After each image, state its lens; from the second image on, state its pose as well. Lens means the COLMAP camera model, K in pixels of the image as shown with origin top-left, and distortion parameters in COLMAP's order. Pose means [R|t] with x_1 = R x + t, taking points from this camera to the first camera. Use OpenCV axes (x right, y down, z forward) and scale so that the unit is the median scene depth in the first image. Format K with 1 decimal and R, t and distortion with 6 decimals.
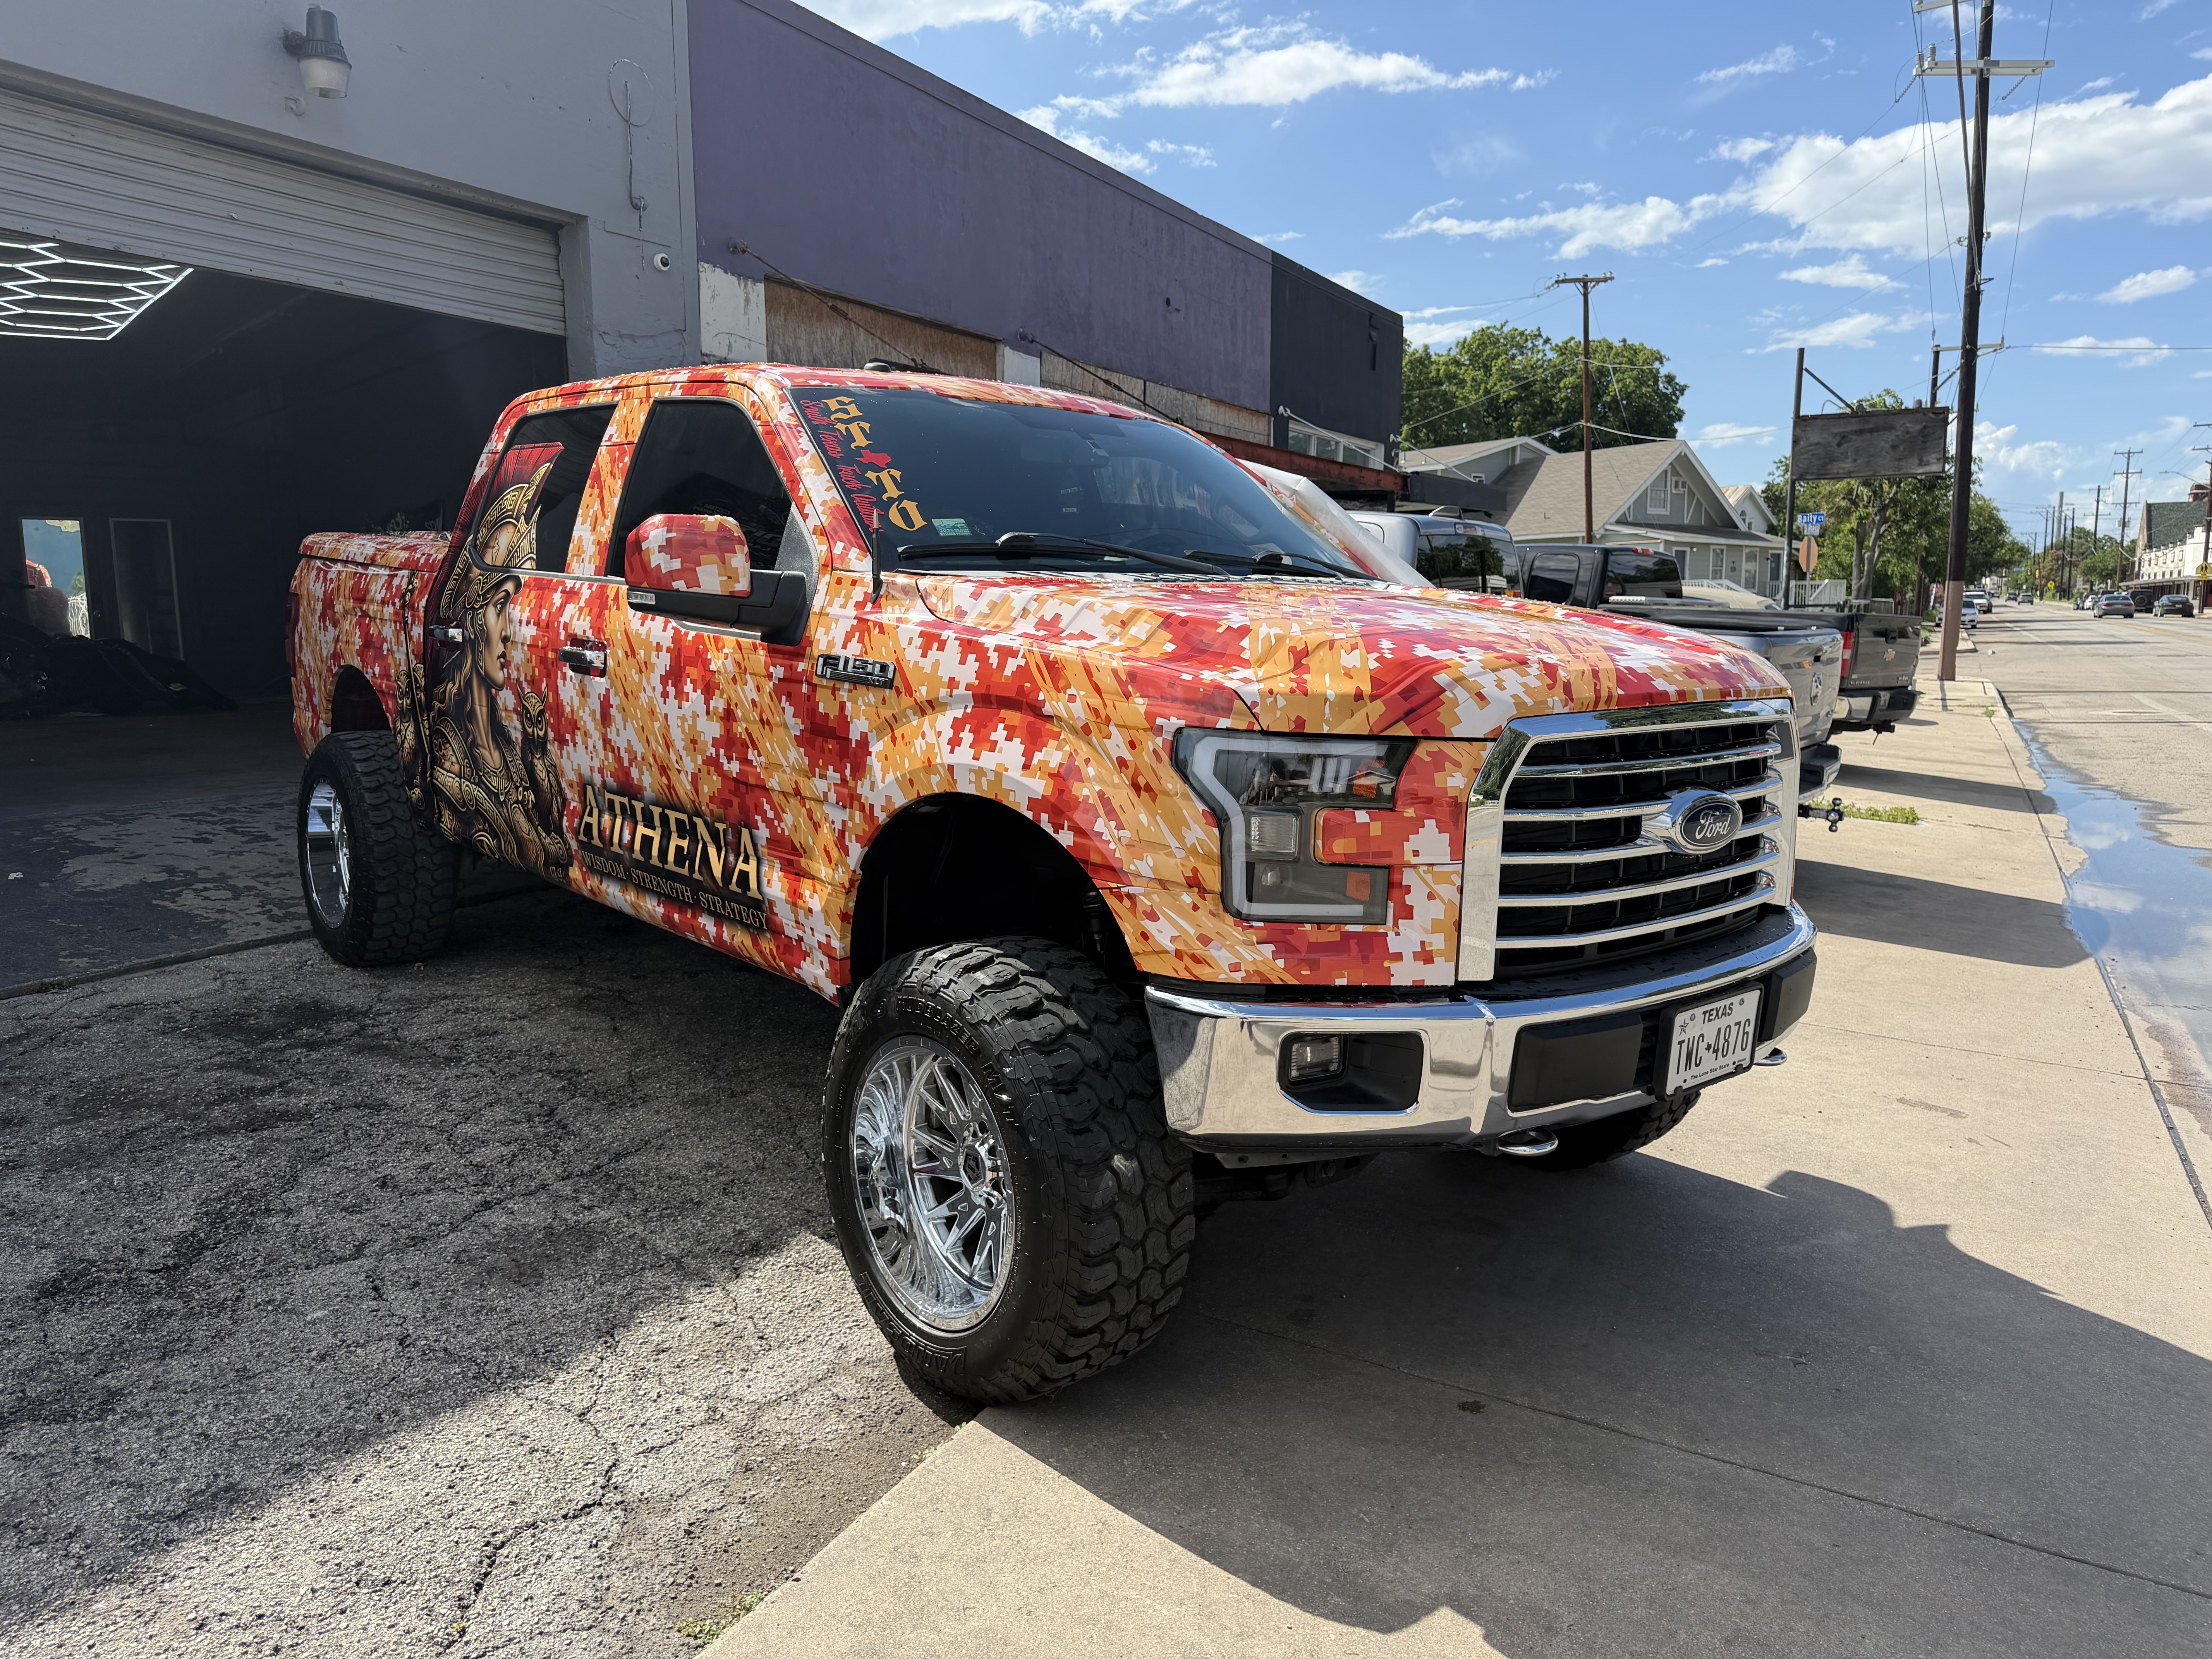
lens RADIAL K [[1602.1, 0, 1104.5], [0, 1602.1, 828.2], [0, 0, 1]] dist [0.010420, 0.005287]
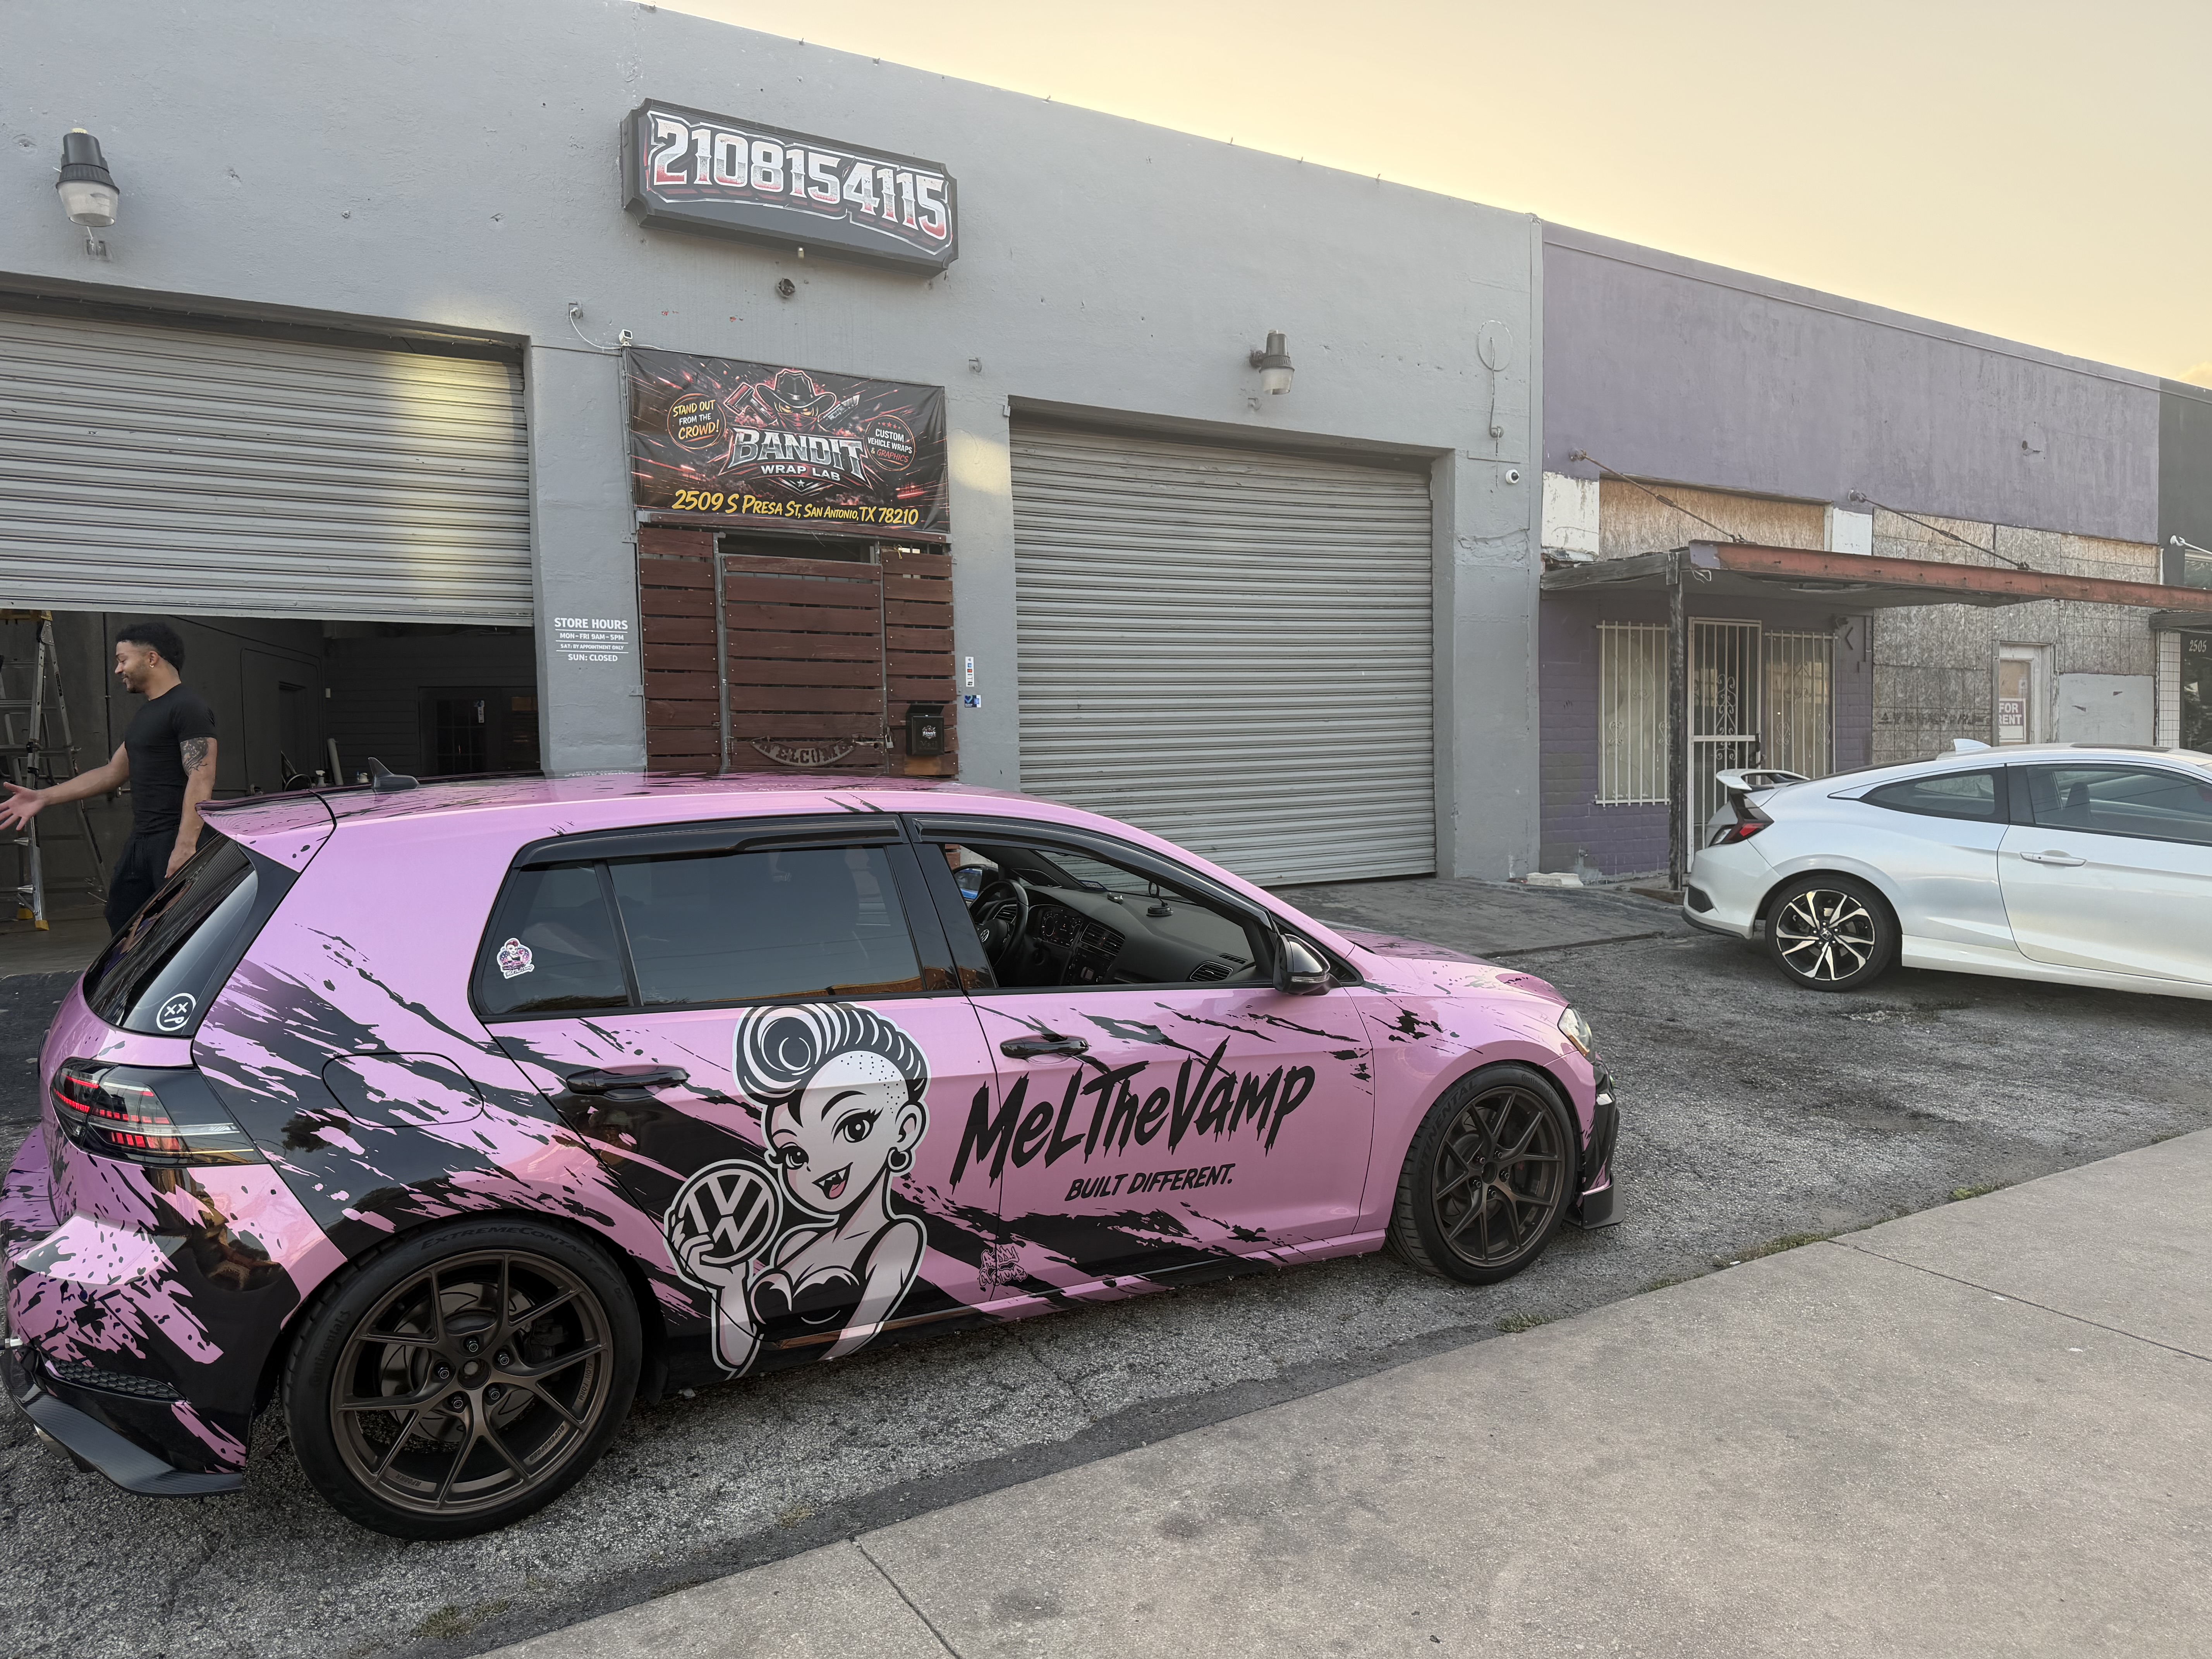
lens RADIAL K [[1602.1, 0, 1102.0], [0, 1602.1, 827.3], [0, 0, 1]] dist [0.010420, 0.005287]
pose [[0.877023, 0.028055, -0.479629, 0.028919], [-0.066789, 0.995720, -0.063884, 0.005303], [0.475784, 0.088062, 0.875142, -0.130787]]
